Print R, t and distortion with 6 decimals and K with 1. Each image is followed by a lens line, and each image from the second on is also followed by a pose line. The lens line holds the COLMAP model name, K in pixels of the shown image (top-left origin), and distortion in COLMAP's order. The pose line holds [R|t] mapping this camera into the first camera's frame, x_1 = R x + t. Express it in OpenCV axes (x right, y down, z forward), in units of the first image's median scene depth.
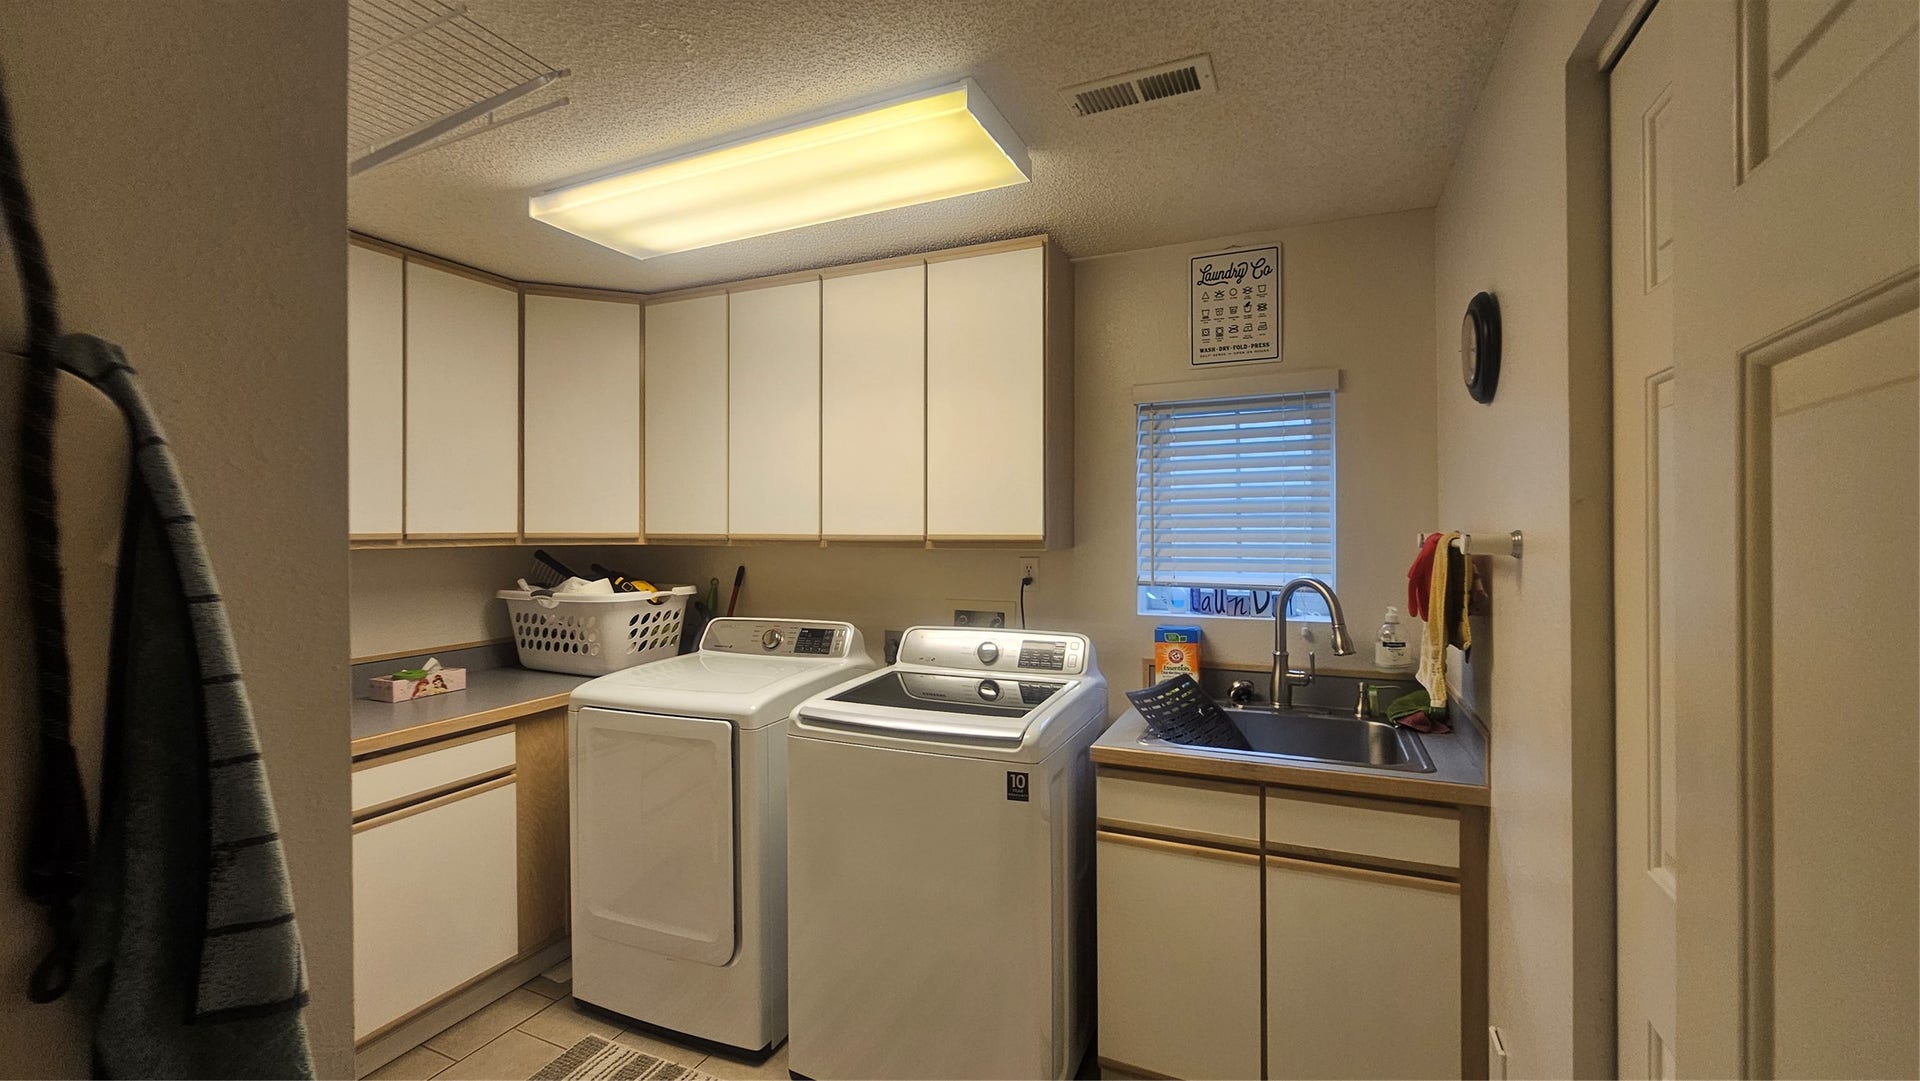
lens RADIAL K [[798.9, 0, 956.9], [0, 798.9, 535.5], [0, 0, 1]] dist [0.001447, 0.000018]
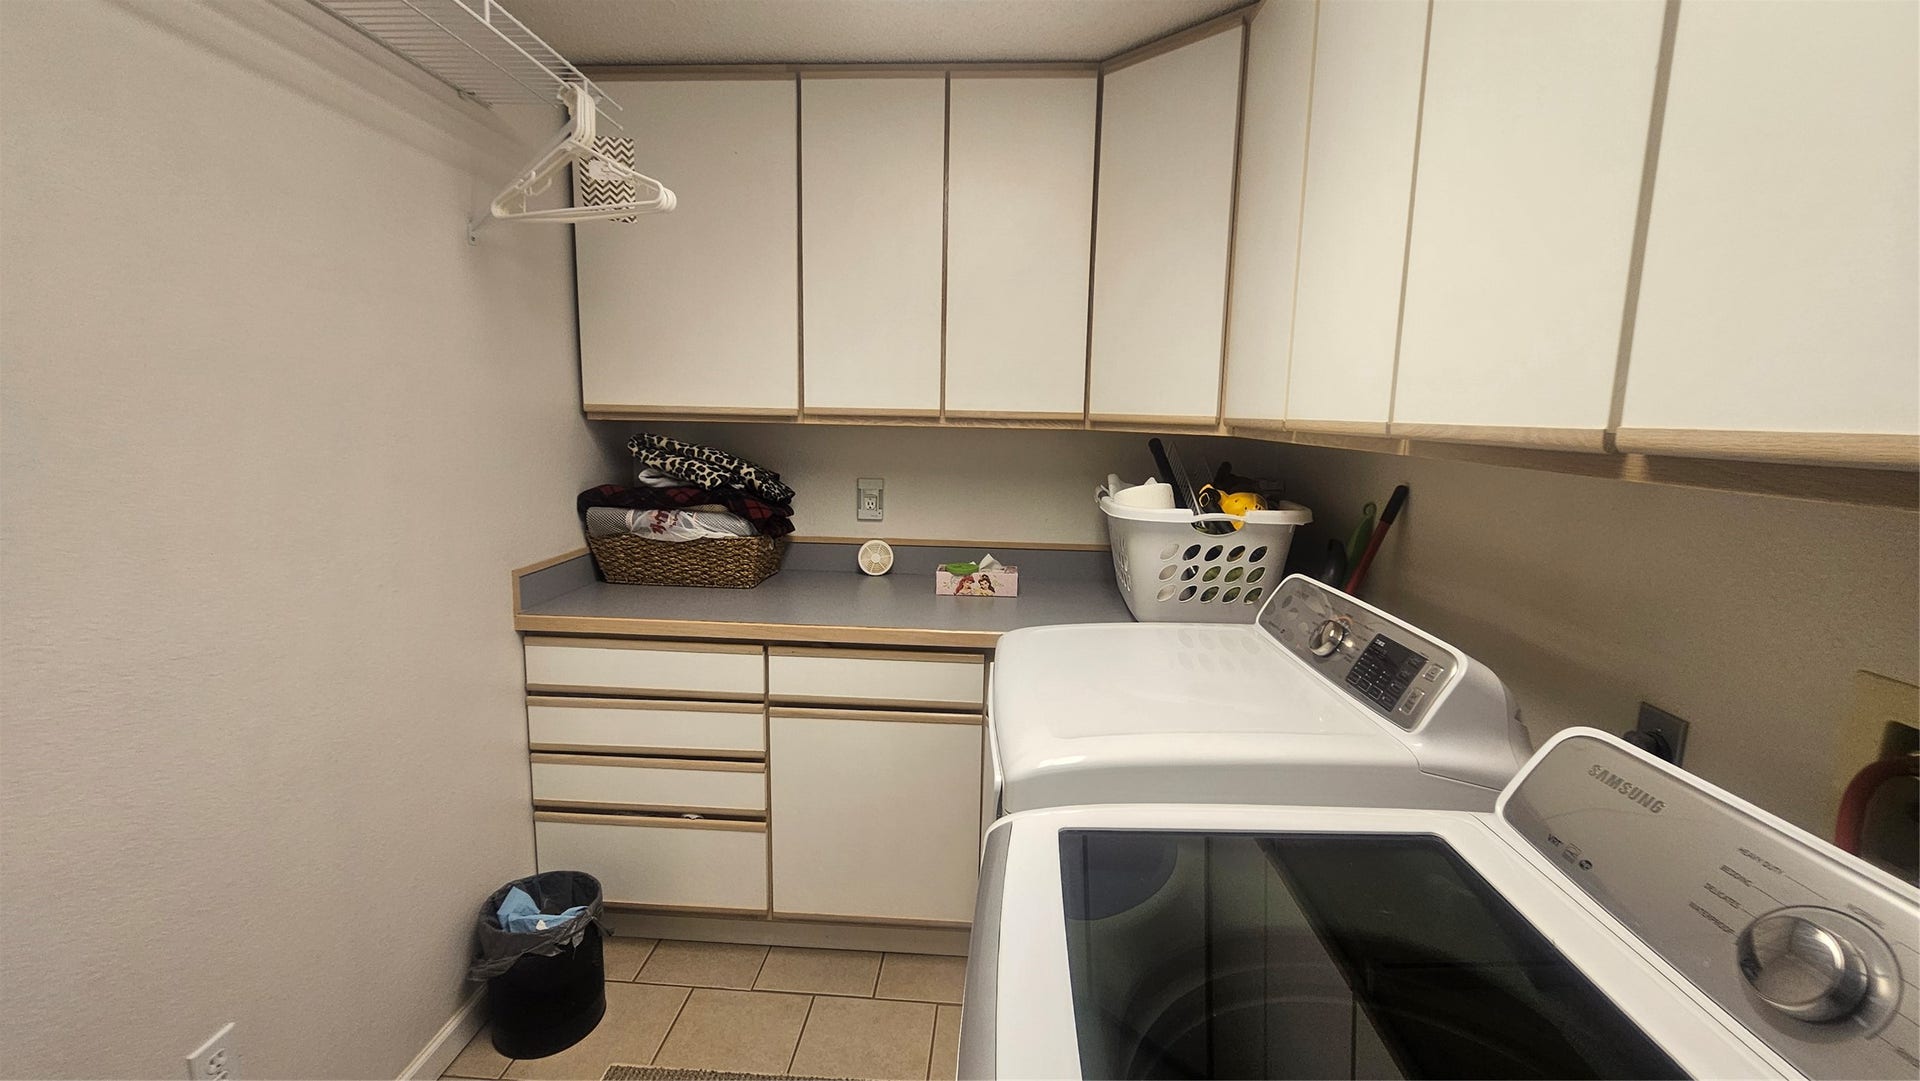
lens RADIAL K [[798.9, 0, 956.1], [0, 798.9, 528.7], [0, 0, 1]] dist [0.001447, 0.000018]
pose [[0.344973, 0.145490, -0.927268, 0.141452], [-0.030660, 0.989133, 0.143790, -0.000362], [0.938112, -0.021174, 0.345685, 0.649293]]
